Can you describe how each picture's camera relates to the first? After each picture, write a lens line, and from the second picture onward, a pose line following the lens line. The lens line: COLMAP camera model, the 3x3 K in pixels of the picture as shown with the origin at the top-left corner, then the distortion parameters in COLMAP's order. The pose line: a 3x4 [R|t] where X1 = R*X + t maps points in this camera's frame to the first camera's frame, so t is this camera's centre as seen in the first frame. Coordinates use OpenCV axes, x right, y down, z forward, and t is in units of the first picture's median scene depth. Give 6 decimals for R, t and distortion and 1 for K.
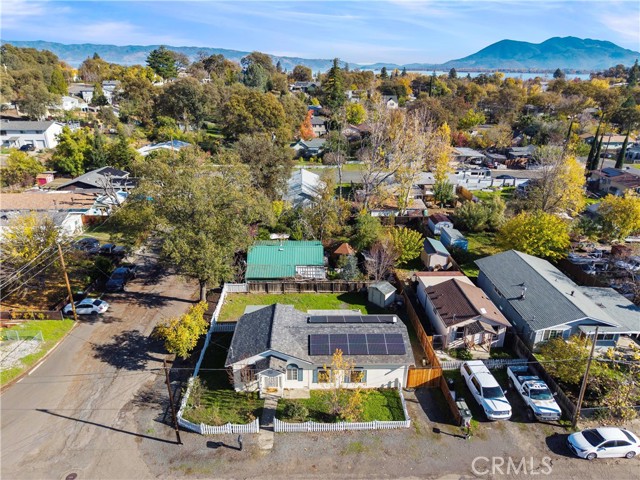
lens RADIAL K [[427.7, 0, 319.0], [0, 427.7, 239.5], [0, 0, 1]] dist [0.032631, -0.034812]
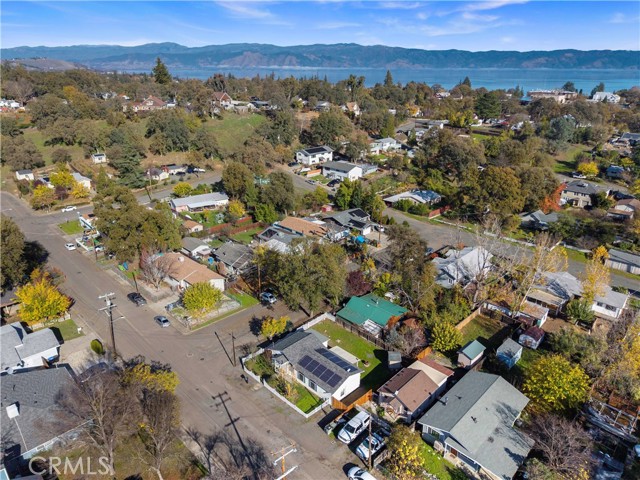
lens RADIAL K [[424.5, 0, 319.2], [0, 424.5, 242.3], [0, 0, 1]] dist [0.056599, -0.060044]
pose [[0.689342, 0.268104, -0.672999, 0.934720], [-0.271192, 0.956950, 0.103445, -0.376512], [0.671760, 0.111203, 0.732374, -0.326991]]
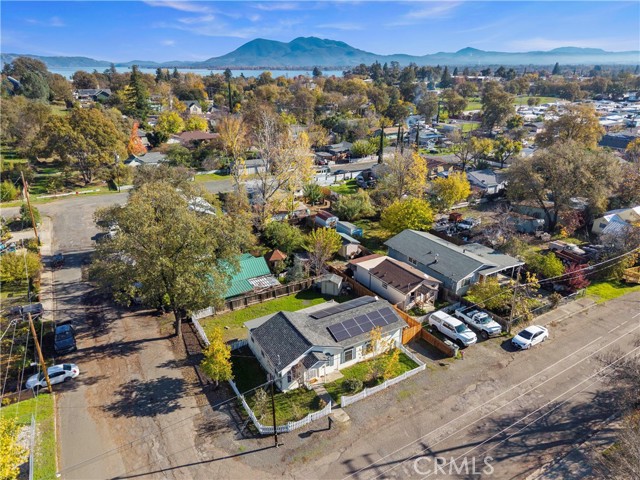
lens RADIAL K [[432.8, 0, 320.0], [0, 432.8, 240.0], [0, 0, 1]] dist [0.034632, -0.040665]
pose [[0.876059, -0.187461, 0.444274, -0.429133], [0.186631, 0.981350, 0.046064, -0.061756], [-0.444623, 0.042560, 0.894706, -0.068759]]
